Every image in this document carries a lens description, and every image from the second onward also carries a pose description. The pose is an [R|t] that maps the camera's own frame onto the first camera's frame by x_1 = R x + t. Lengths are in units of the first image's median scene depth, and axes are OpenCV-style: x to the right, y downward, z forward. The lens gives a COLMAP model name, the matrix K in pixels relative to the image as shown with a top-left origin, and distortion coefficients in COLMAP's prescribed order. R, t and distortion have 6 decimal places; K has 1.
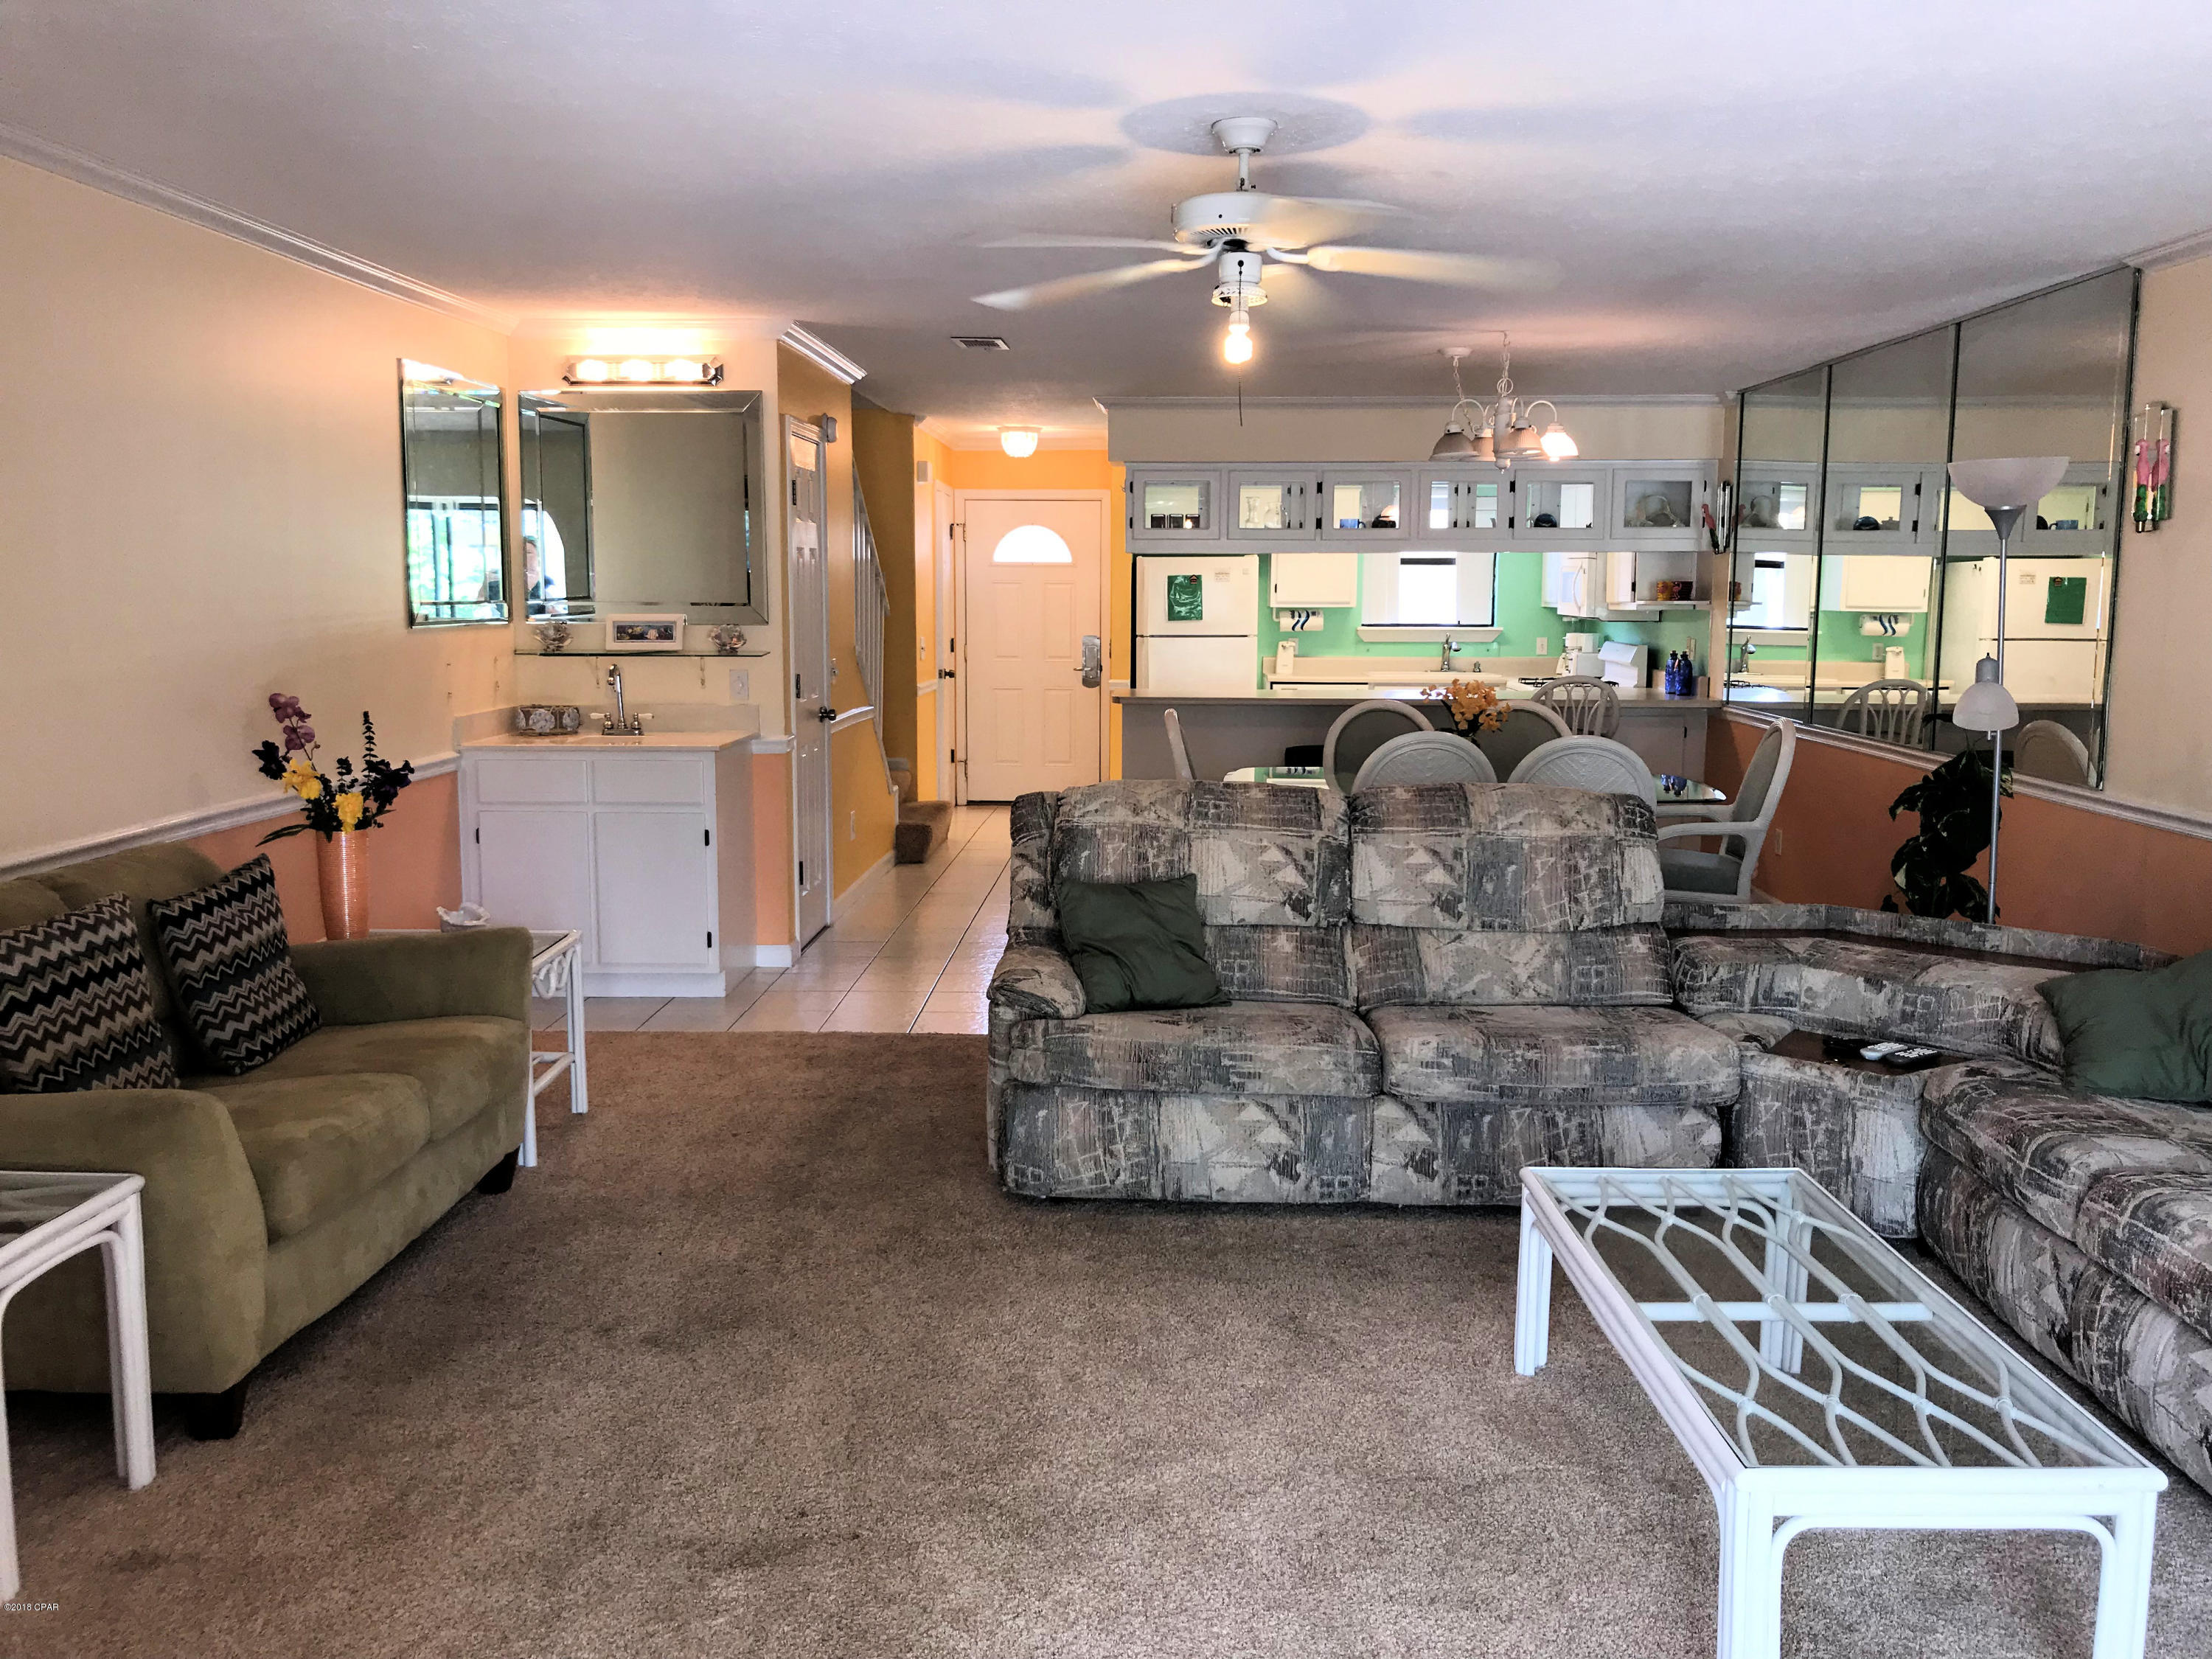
lens RADIAL K [[1789.7, 0, 1106.0], [0, 1789.7, 829.5], [0, 0, 1]] dist [0.011124, -0.031685]
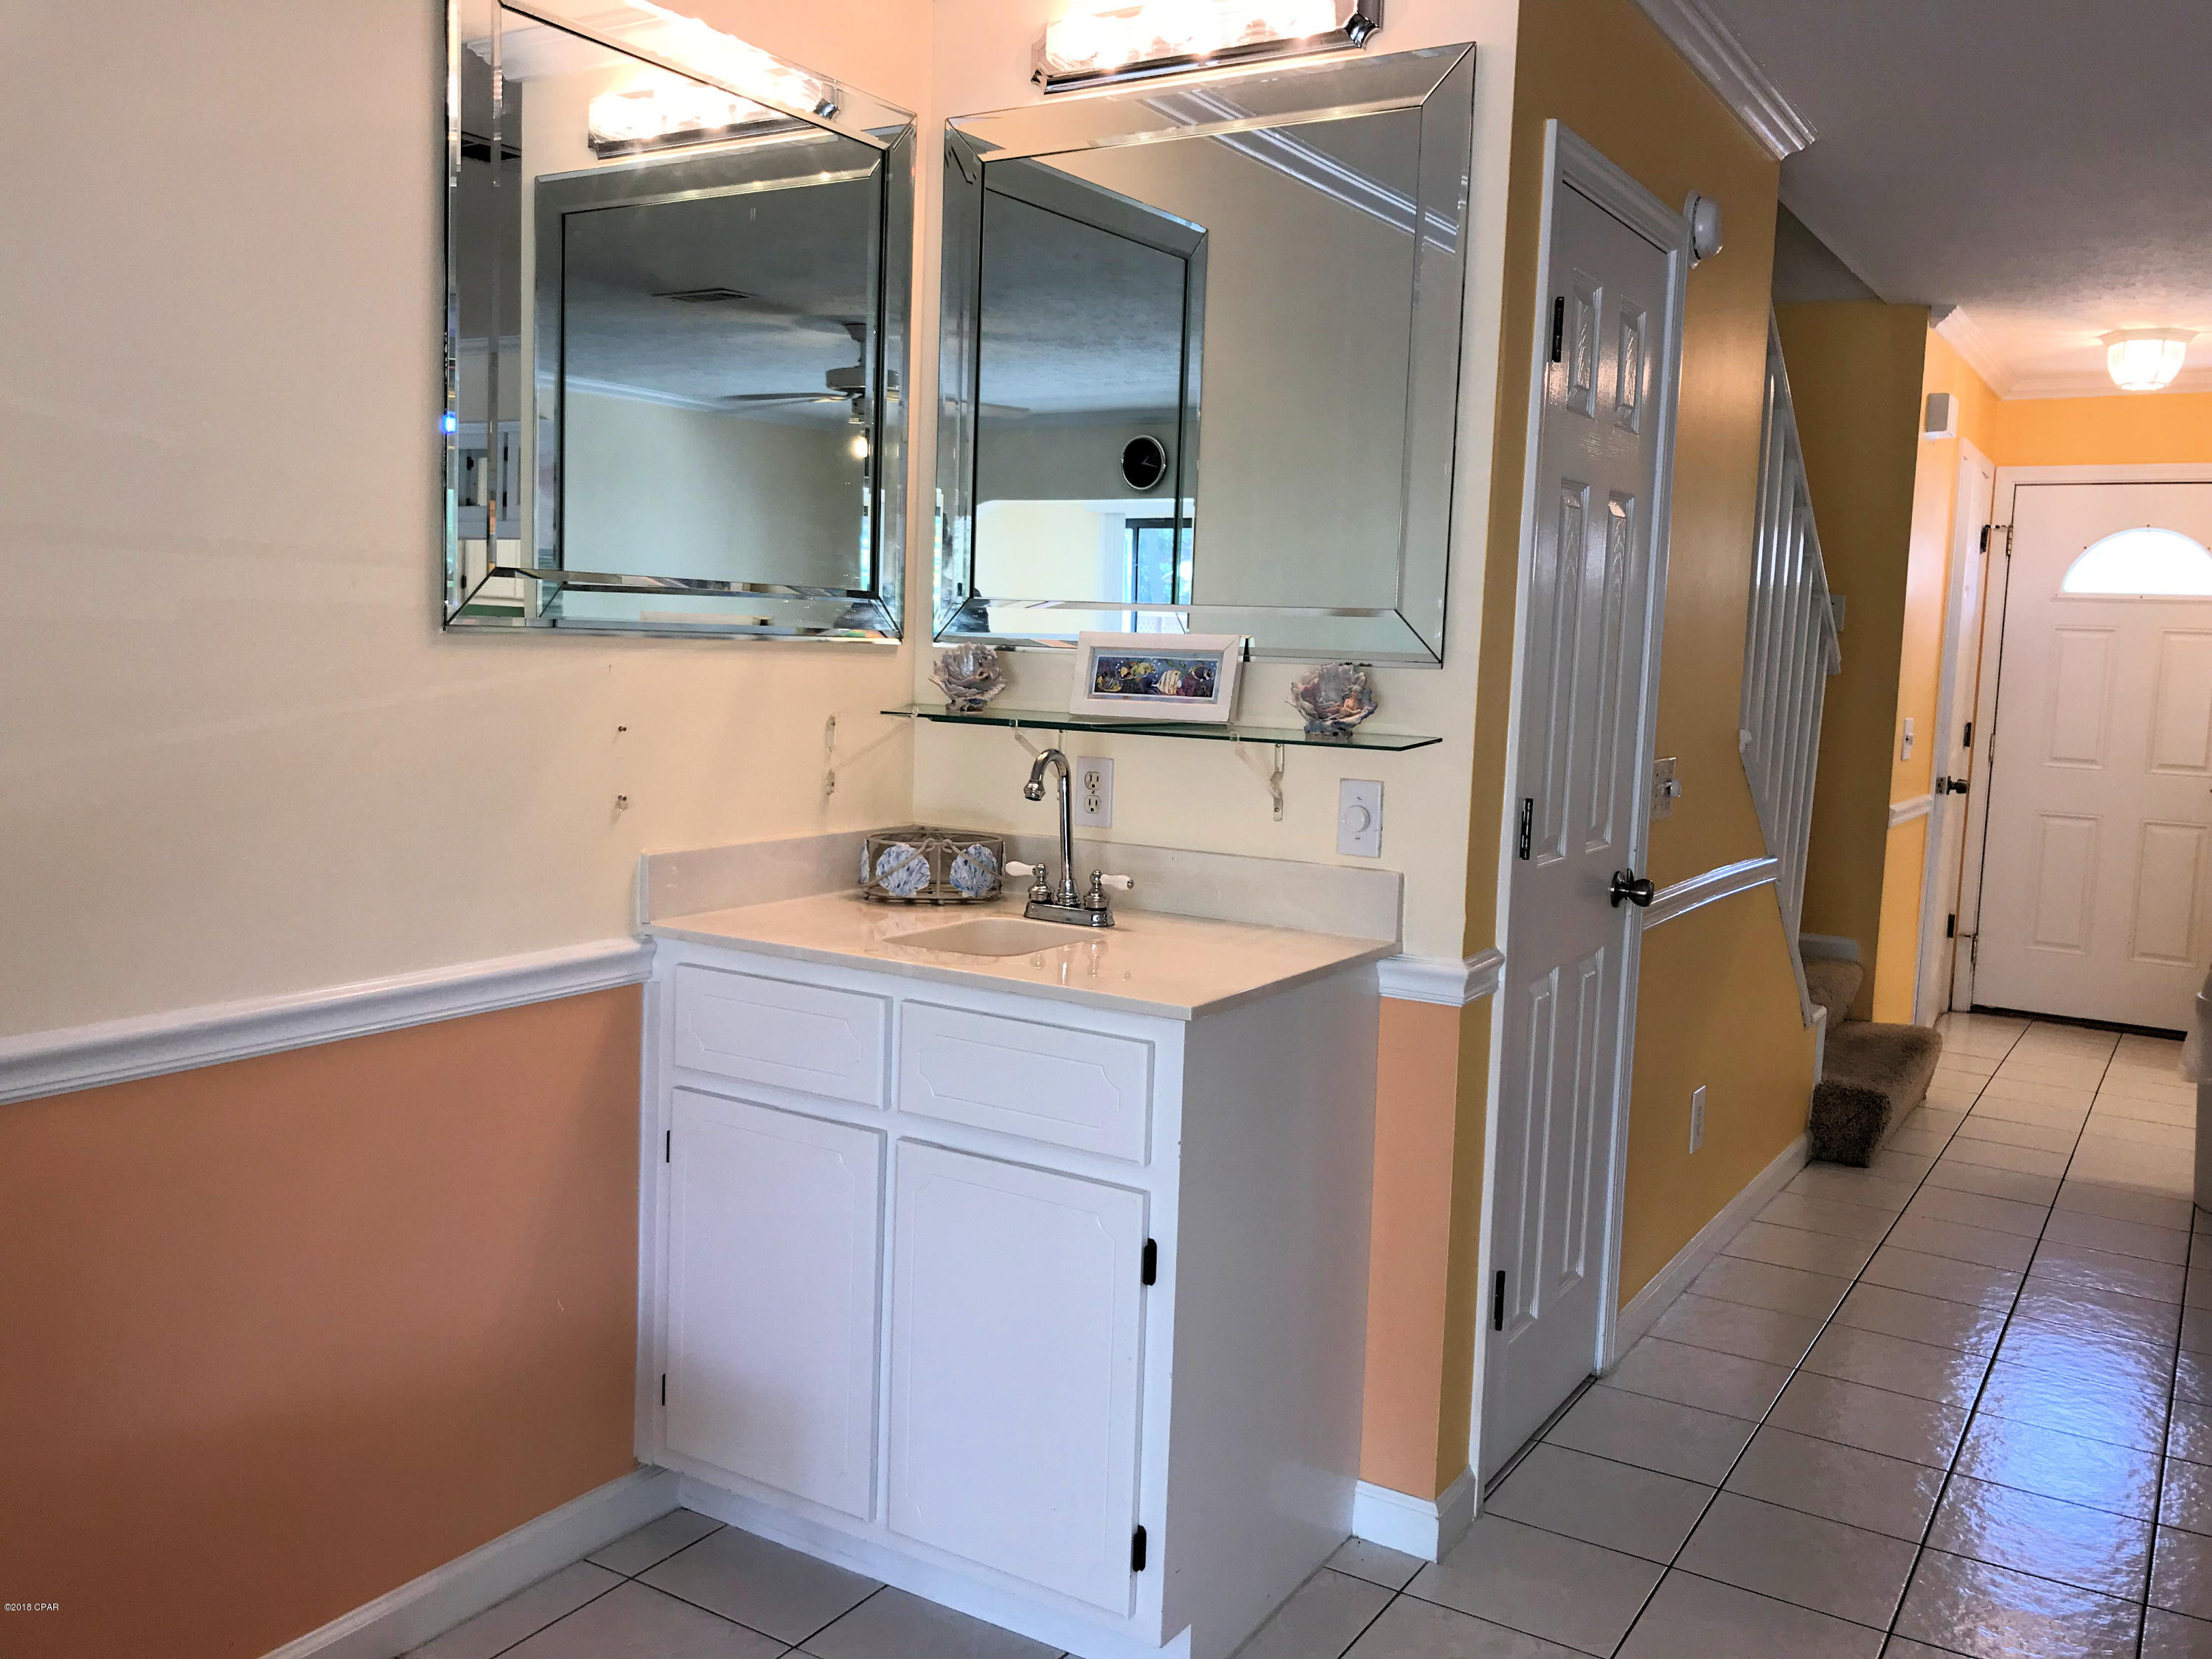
lens RADIAL K [[1826.9, 0, 1083.1], [0, 1826.9, 823.6], [0, 0, 1]] dist [0.017248, 0.014070]
pose [[0.860849, 0.075910, -0.503166, -0.037562], [-0.097526, 0.995092, -0.016729, -0.044577], [0.499427, 0.063473, 0.864028, 0.415389]]
